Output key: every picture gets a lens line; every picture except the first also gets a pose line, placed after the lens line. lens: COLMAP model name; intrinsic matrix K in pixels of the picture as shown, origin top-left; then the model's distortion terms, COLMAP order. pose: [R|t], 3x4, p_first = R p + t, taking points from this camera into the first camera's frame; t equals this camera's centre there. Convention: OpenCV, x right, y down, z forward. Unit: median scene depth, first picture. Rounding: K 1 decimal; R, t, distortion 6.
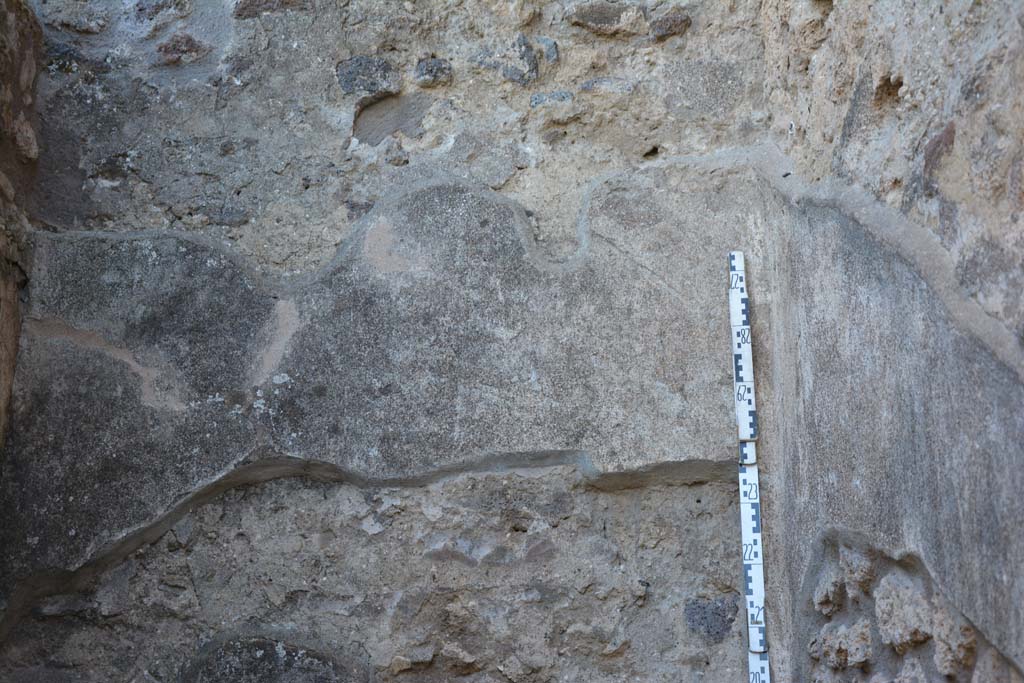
lens RADIAL K [[1700.7, 0, 511.0], [0, 1700.7, 344.5], [0, 0, 1]] dist [0.255955, 0.000000]
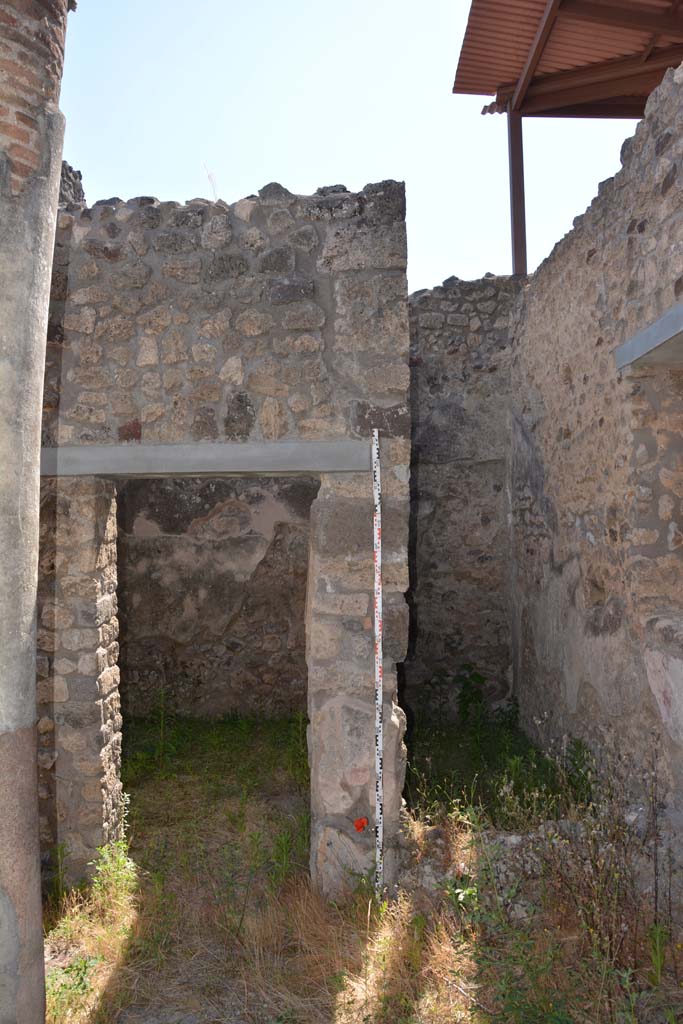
lens RADIAL K [[793.0, 0, 339.6], [0, 793.0, 504.6], [0, 0, 1]] dist [-0.165374, 0.116025]
pose [[0.997149, -0.001447, -0.075439, -0.195803], [0.020687, 0.966748, 0.254893, -0.435284], [0.072562, -0.255727, 0.964022, -1.461490]]
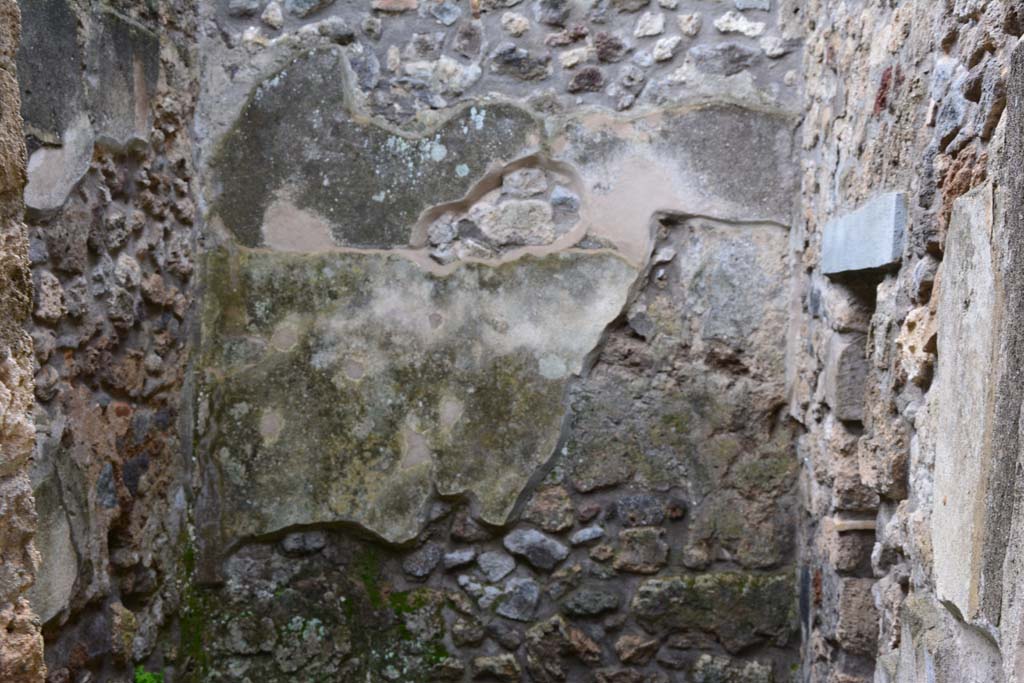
lens RADIAL K [[1379.5, 0, 508.8], [0, 1379.5, 344.1], [0, 0, 1]] dist [0.124034, 0.000000]
pose [[0.981800, 0.015153, -0.189312, -0.453131], [0.049174, 0.942537, 0.330463, -0.129287], [0.183441, -0.333758, 0.924638, -0.590591]]
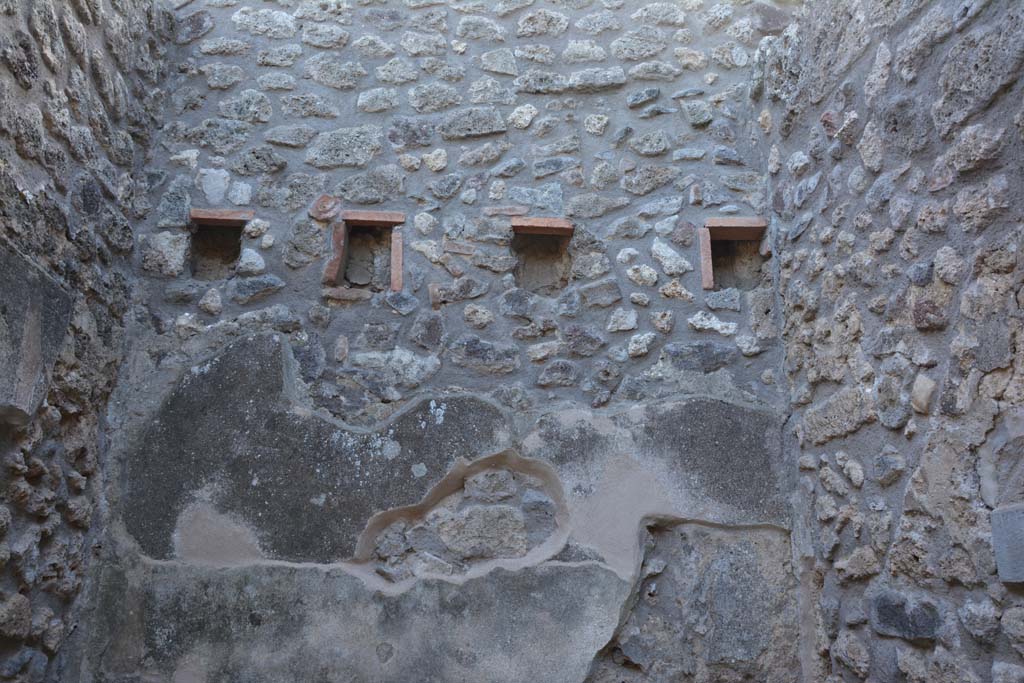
lens RADIAL K [[793.0, 0, 512.7], [0, 793.0, 341.0], [0, 0, 1]] dist [-0.165374, 0.116025]
pose [[0.999563, -0.001430, 0.029535, -0.744597], [0.001578, 0.999986, -0.004994, 0.084951], [-0.029527, 0.005038, 0.999551, 0.166067]]
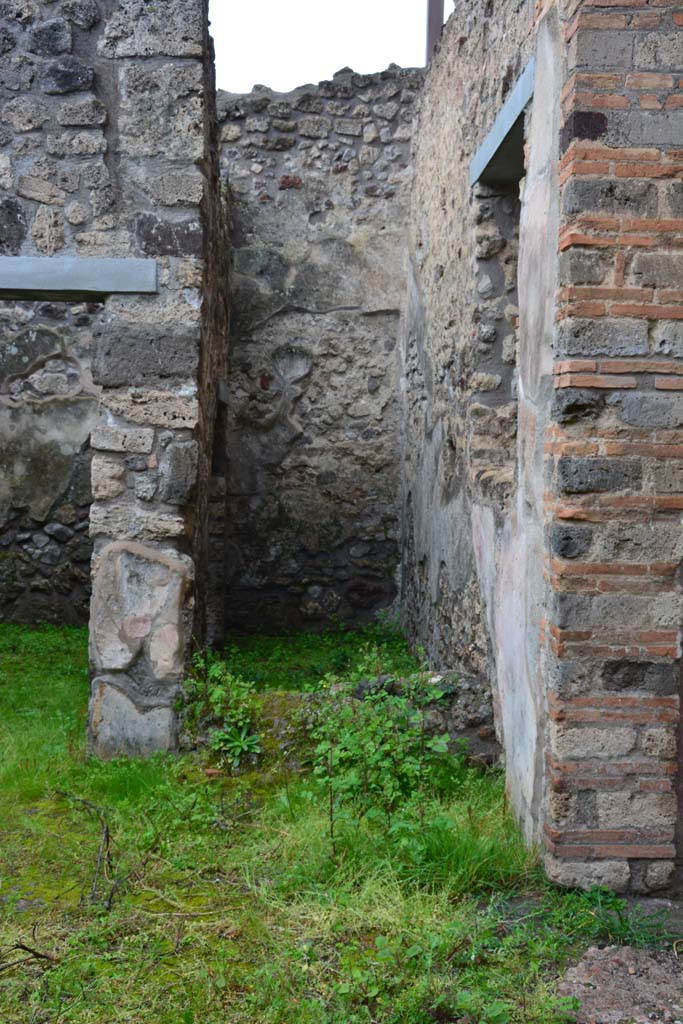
lens RADIAL K [[1127.4, 0, 340.3], [0, 1127.4, 515.5], [0, 0, 1]] dist [0.044168, 0.000000]
pose [[0.999316, 0.026847, -0.025415, 0.073159], [-0.016307, 0.937084, 0.348722, -0.436937], [0.033178, -0.348069, 0.936882, -1.860968]]
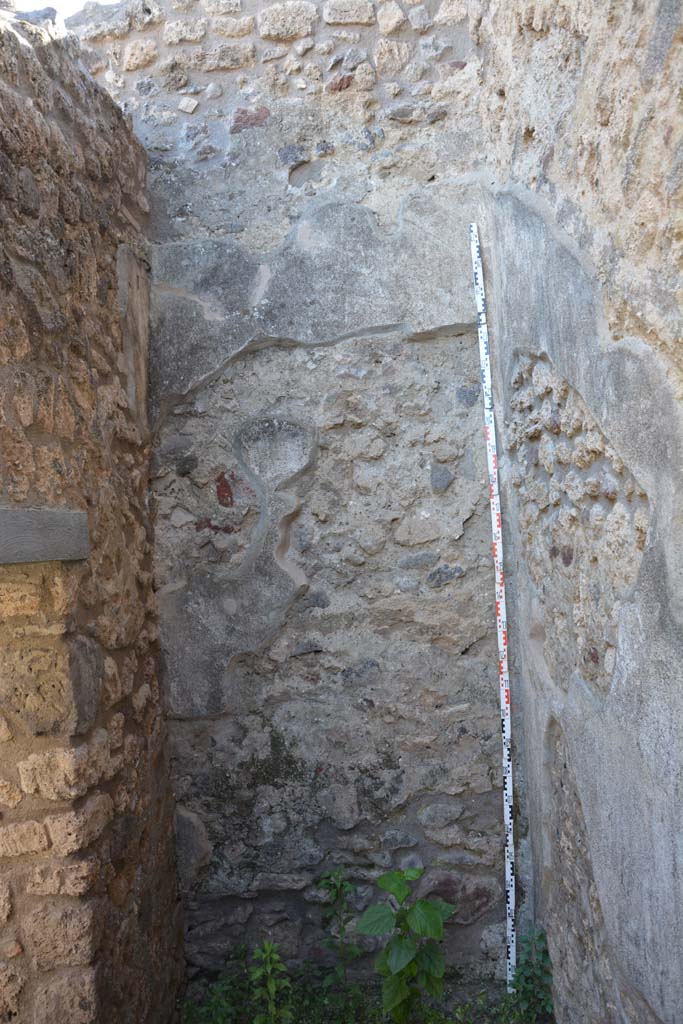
lens RADIAL K [[793.0, 0, 344.4], [0, 793.0, 512.1], [0, 0, 1]] dist [-0.165374, 0.116025]
pose [[0.993735, -0.059500, -0.094602, 0.044859], [0.082369, 0.962046, 0.260158, 0.027446], [0.075532, -0.266320, 0.960921, -0.018007]]
